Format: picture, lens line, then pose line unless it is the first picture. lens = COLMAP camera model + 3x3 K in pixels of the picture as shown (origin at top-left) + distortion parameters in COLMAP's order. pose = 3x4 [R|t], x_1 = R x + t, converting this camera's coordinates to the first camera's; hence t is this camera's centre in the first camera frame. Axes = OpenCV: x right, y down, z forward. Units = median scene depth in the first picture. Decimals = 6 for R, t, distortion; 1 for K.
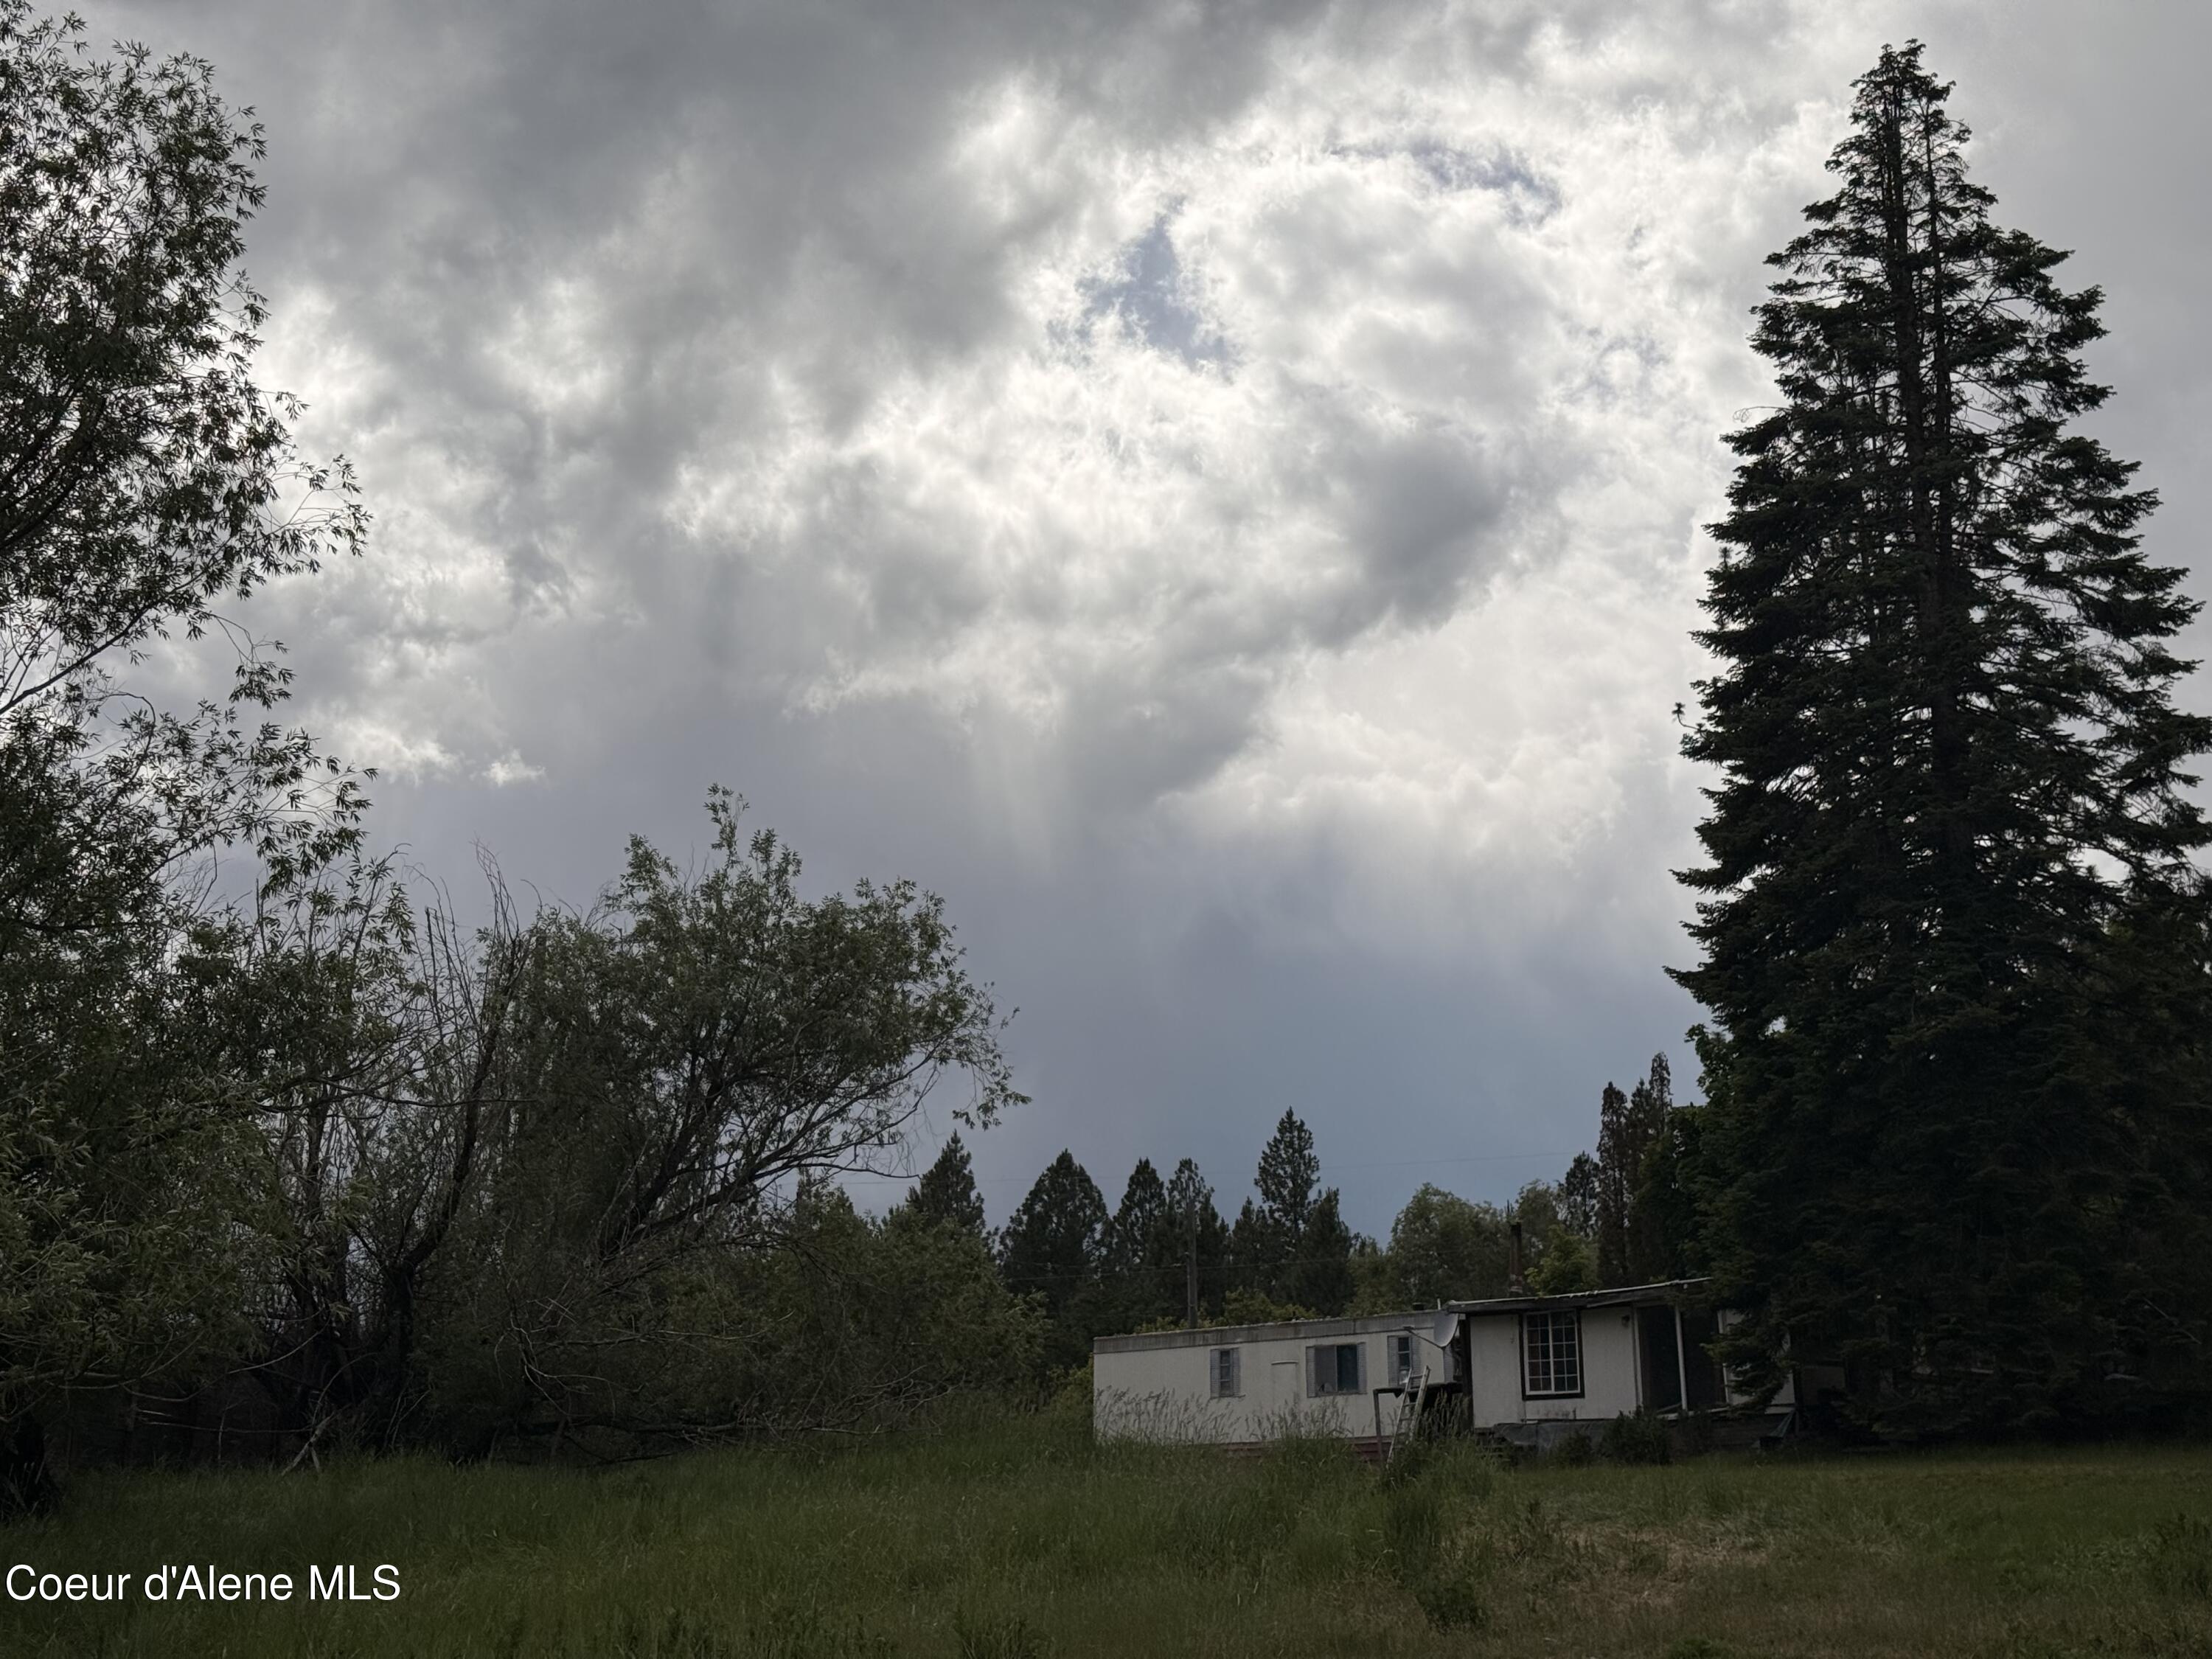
lens RADIAL K [[3057.3, 0, 1093.3], [0, 3057.3, 841.3], [0, 0, 1]] dist [0.170318, 0.000000]
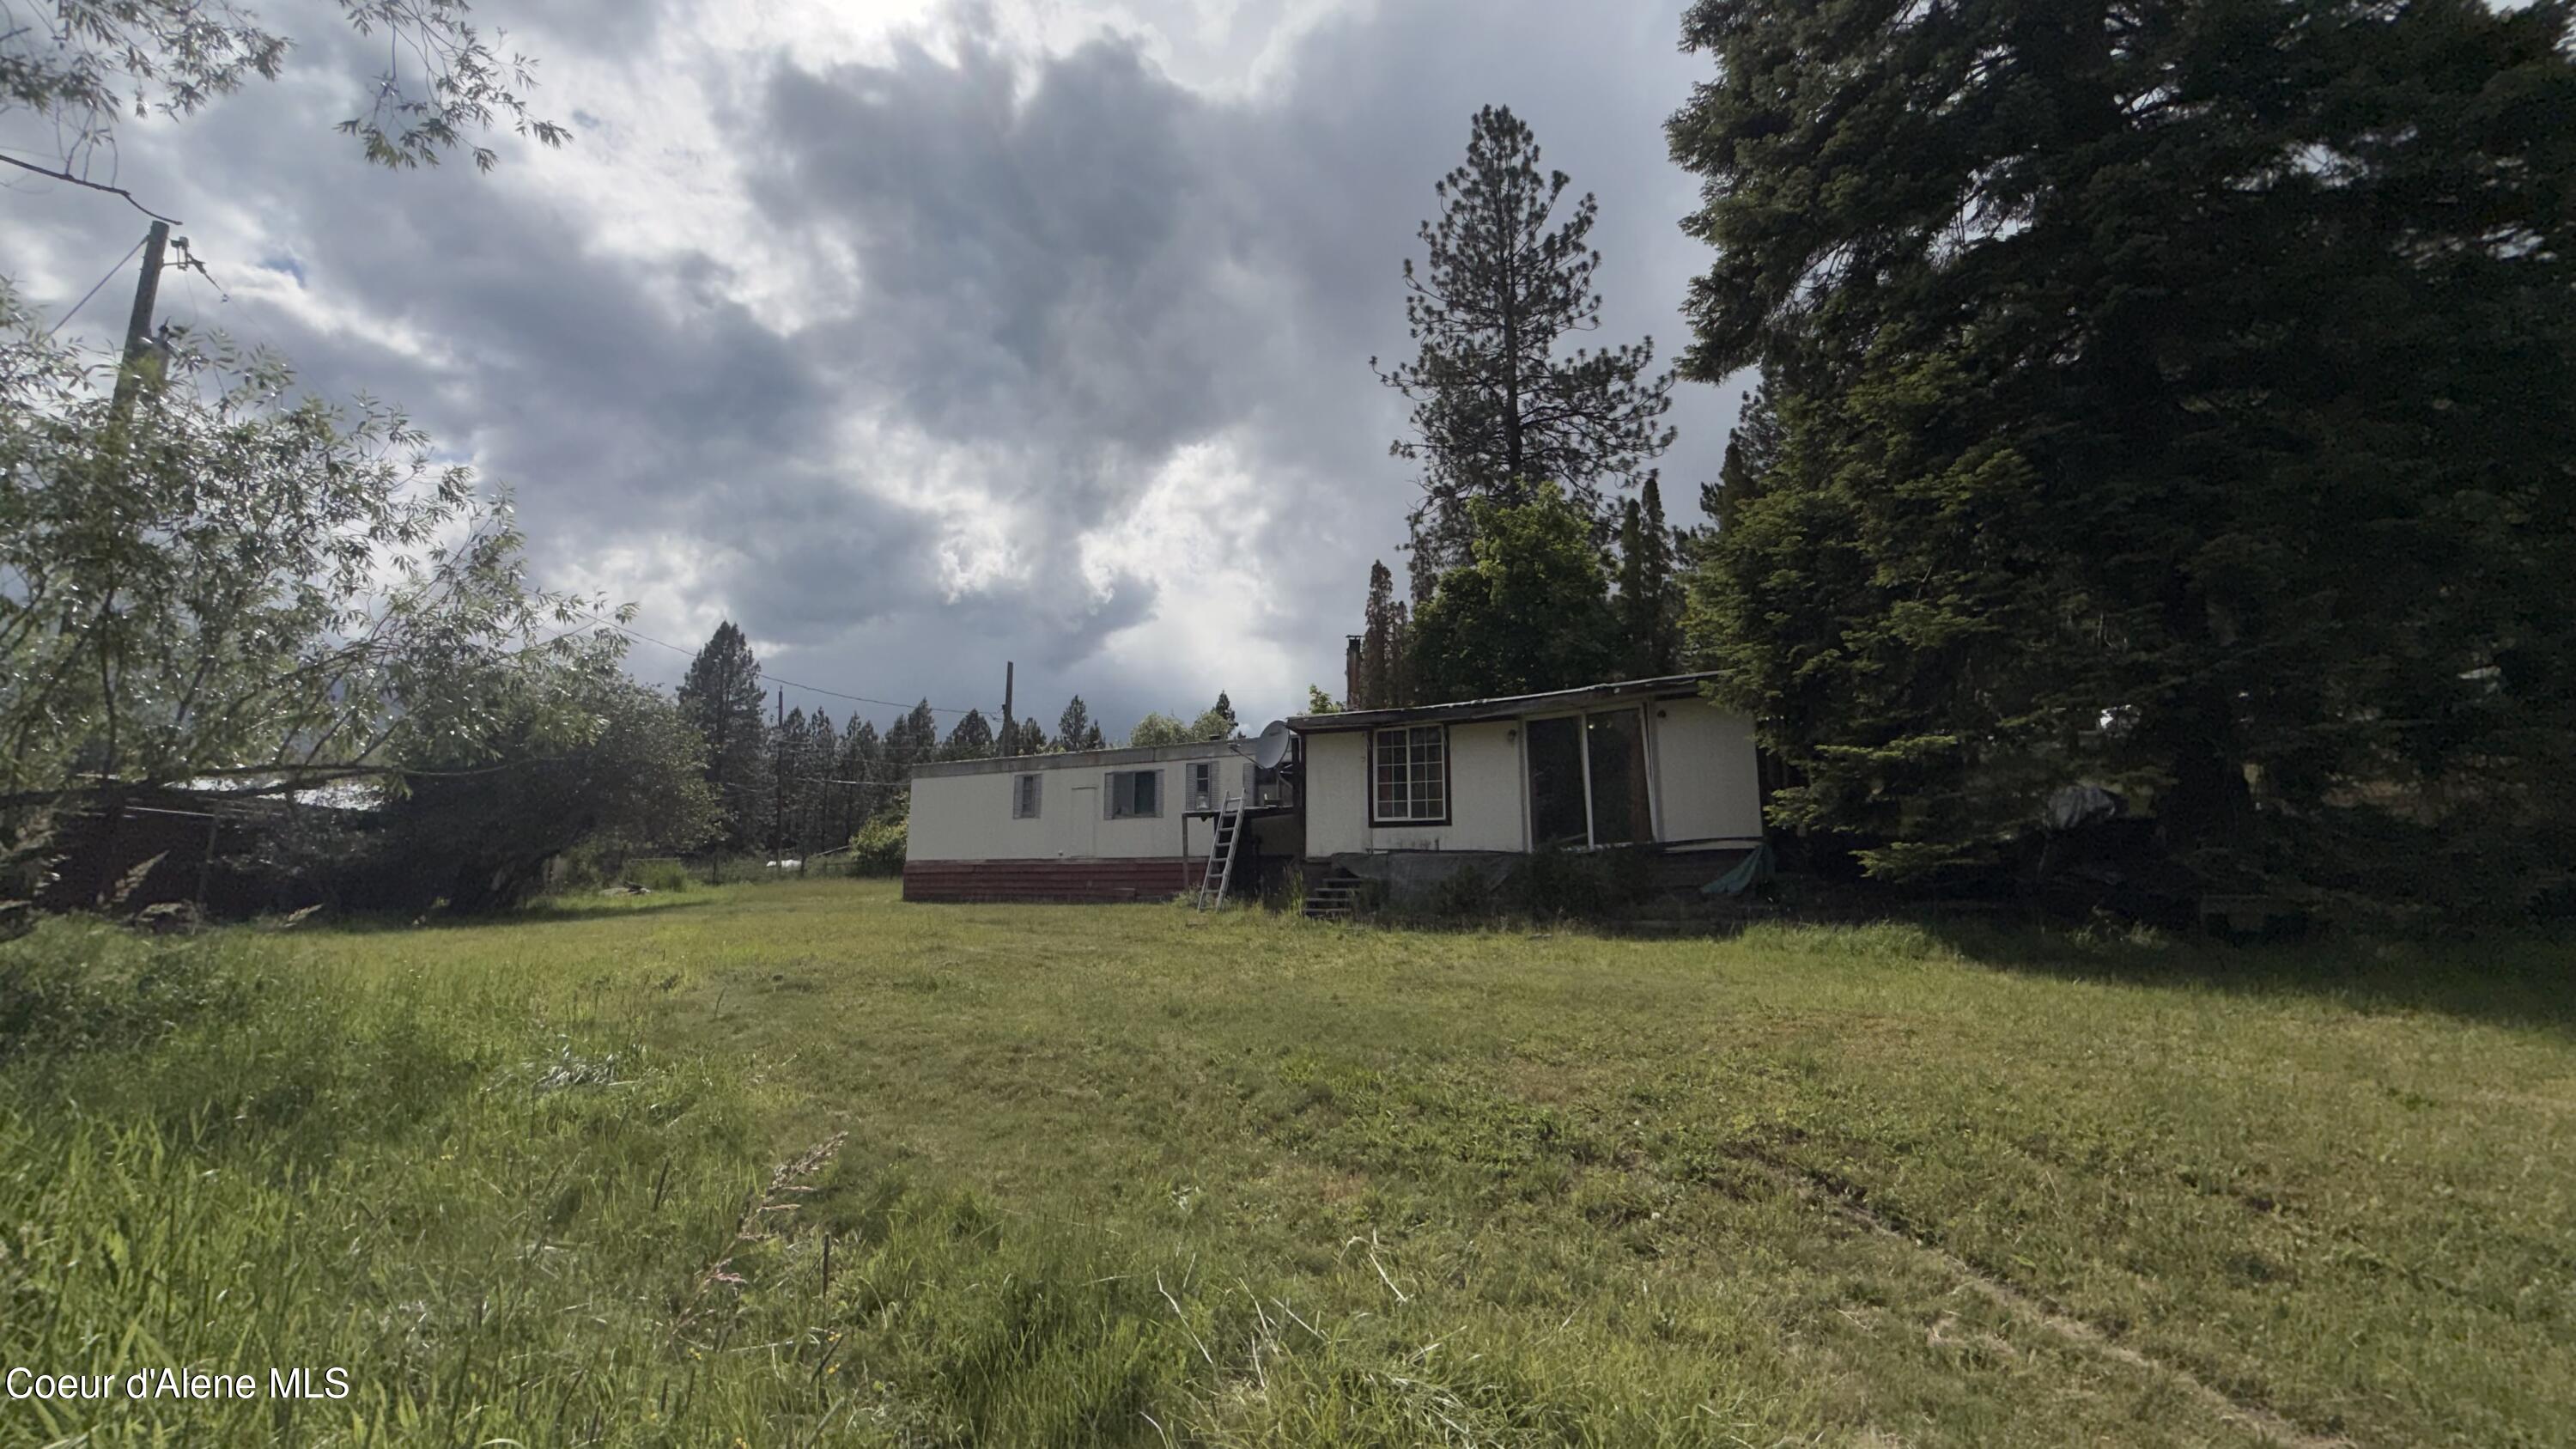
lens RADIAL K [[1051.1, 0, 1283.8], [0, 1051.1, 727.3], [0, 0, 1]] dist [-0.000439, -0.000005]
pose [[0.964579, 0.045965, 0.259761, 0.043329], [-0.069164, 0.994321, 0.080884, 0.149018], [-0.254568, -0.095985, 0.962280, 0.824125]]
